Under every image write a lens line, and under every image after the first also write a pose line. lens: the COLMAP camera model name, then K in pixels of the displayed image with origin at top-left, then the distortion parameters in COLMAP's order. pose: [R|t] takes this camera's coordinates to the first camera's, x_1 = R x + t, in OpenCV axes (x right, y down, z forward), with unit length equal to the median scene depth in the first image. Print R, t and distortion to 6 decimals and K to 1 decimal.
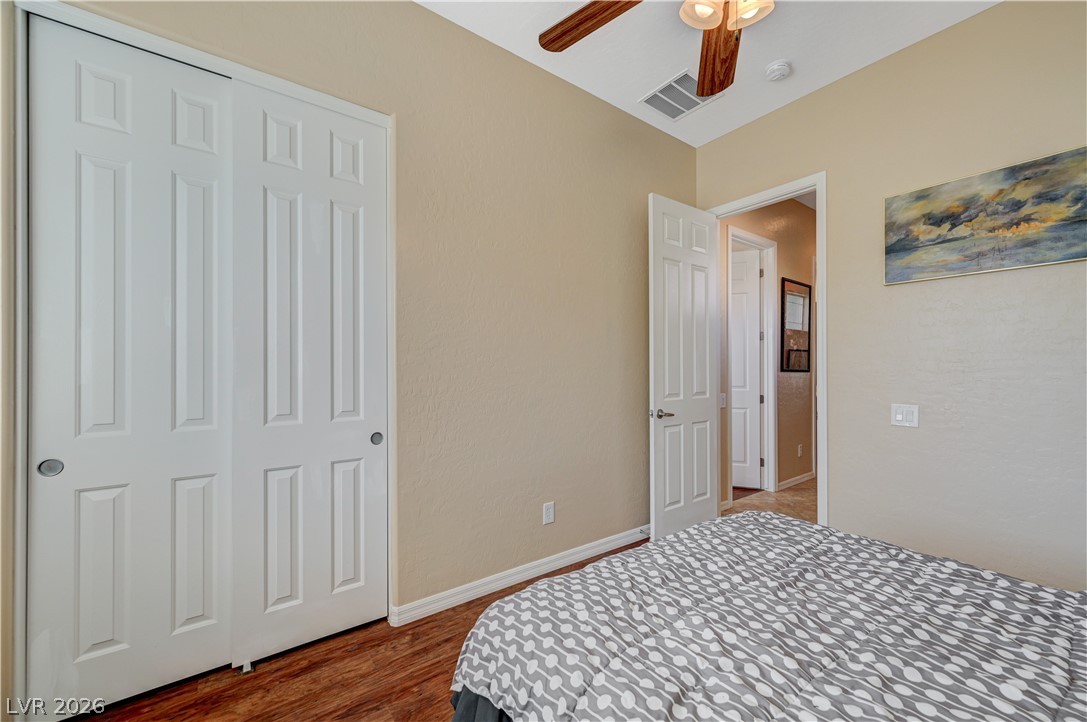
lens RADIAL K [[426.0, 0, 548.1], [0, 426.0, 363.2], [0, 0, 1]] dist [0.003636, -0.000039]
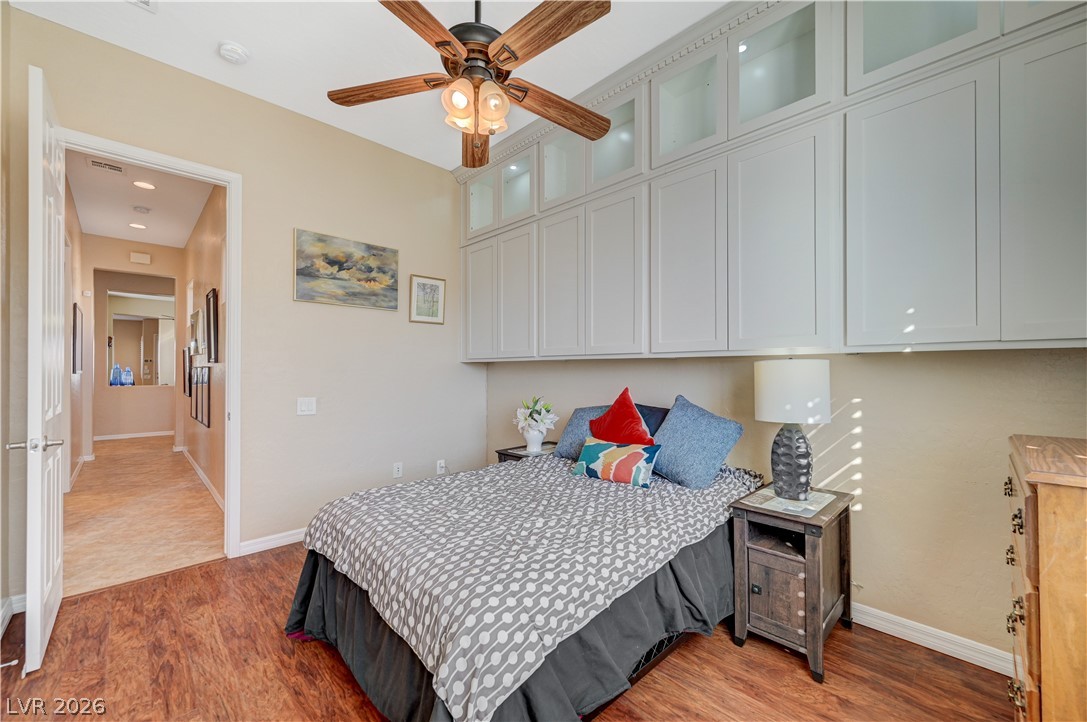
lens RADIAL K [[426.0, 0, 549.7], [0, 426.0, 365.5], [0, 0, 1]] dist [0.003636, -0.000039]
pose [[-0.144713, 0.007738, 0.989443, -0.573039], [-0.011227, 0.999892, -0.009462, 0.005527], [-0.989410, -0.012478, -0.144610, 0.520381]]
